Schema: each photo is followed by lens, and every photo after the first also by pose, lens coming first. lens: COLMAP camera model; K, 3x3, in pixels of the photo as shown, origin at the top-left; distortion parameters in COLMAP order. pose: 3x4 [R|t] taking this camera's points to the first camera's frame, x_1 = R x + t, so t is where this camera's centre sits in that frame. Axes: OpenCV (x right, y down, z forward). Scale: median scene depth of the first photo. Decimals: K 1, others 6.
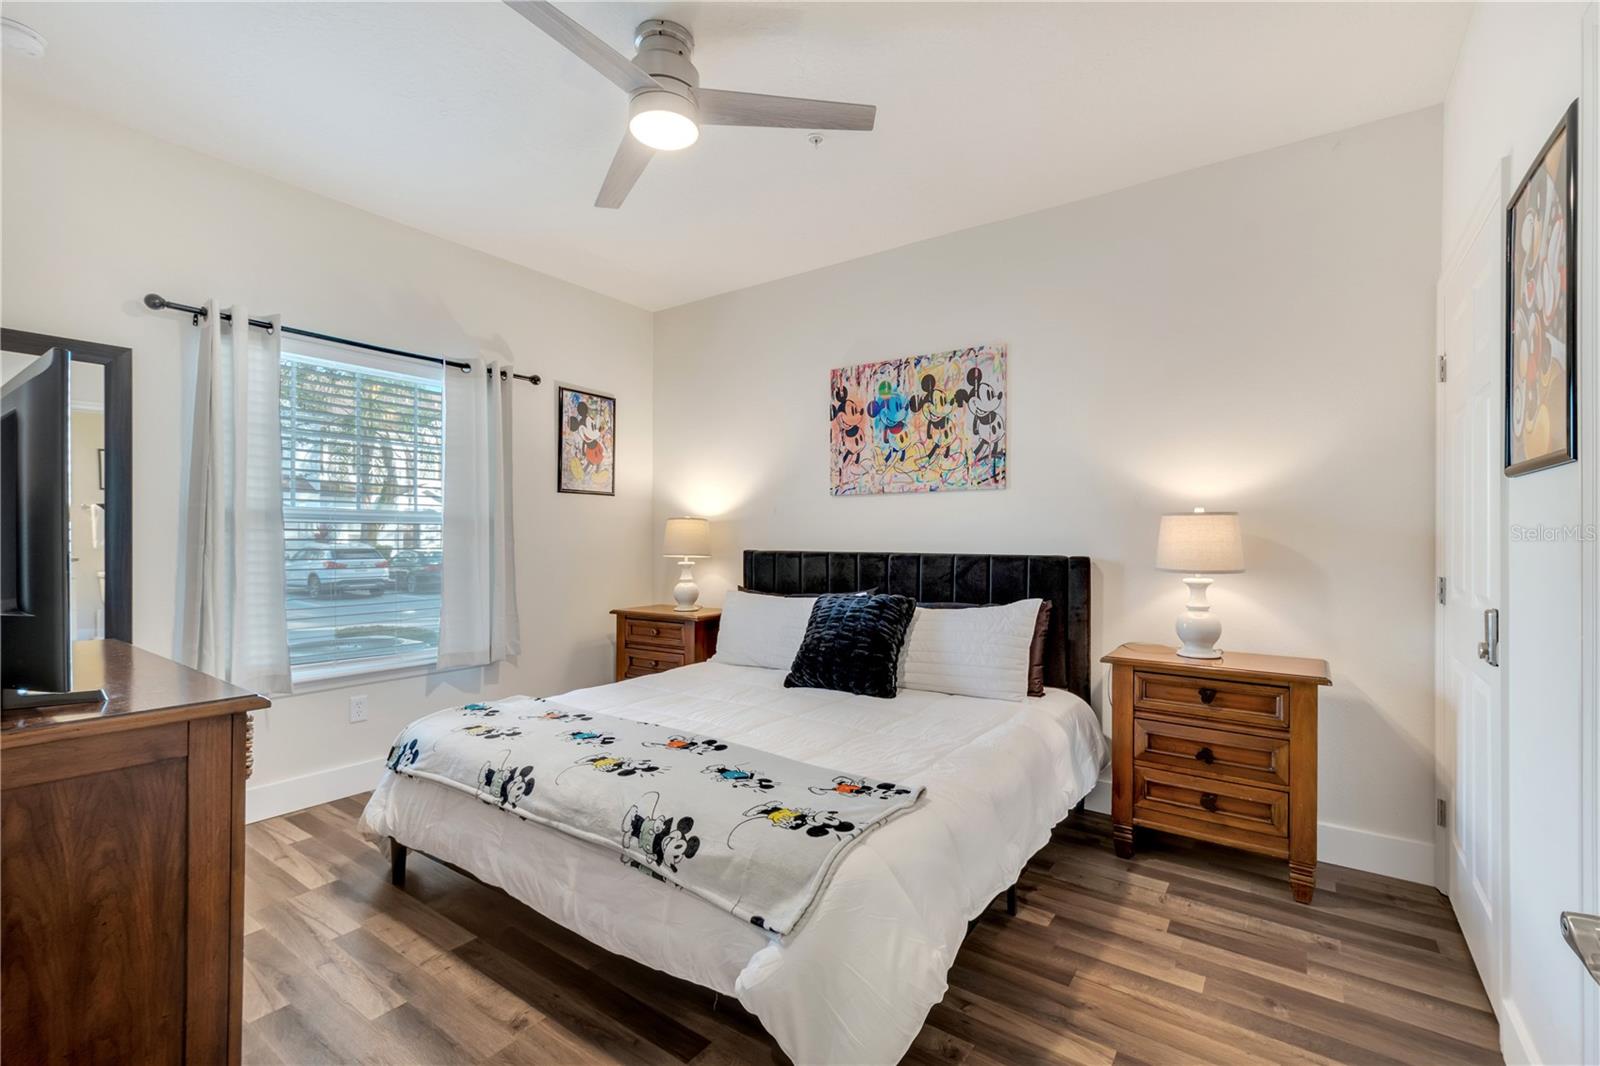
lens RADIAL K [[695.0, 0, 797.2], [0, 695.0, 543.4], [0, 0, 1]] dist [0.000140, 0.000374]
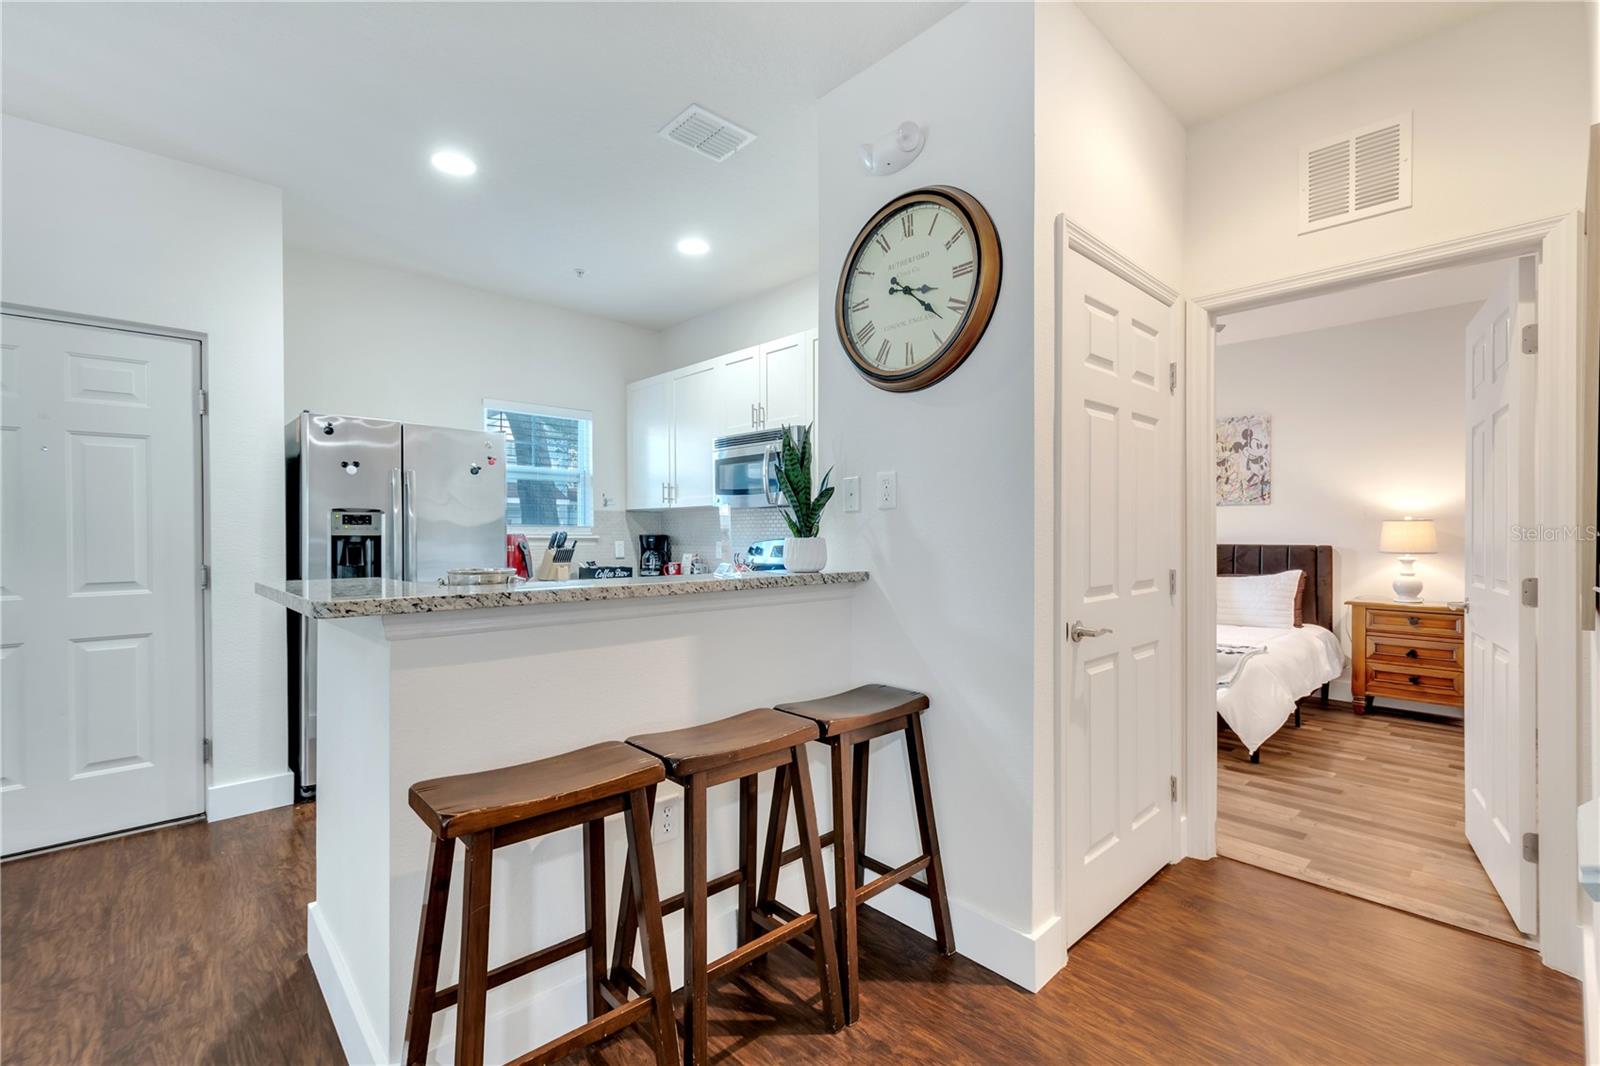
lens RADIAL K [[695.0, 0, 801.9], [0, 695.0, 536.2], [0, 0, 1]] dist [0.000140, 0.000374]
pose [[0.981854, -0.000020, -0.189641, -0.548185], [-0.000615, 0.999994, -0.003292, 0.002888], [0.189640, 0.003349, 0.981848, -0.939436]]
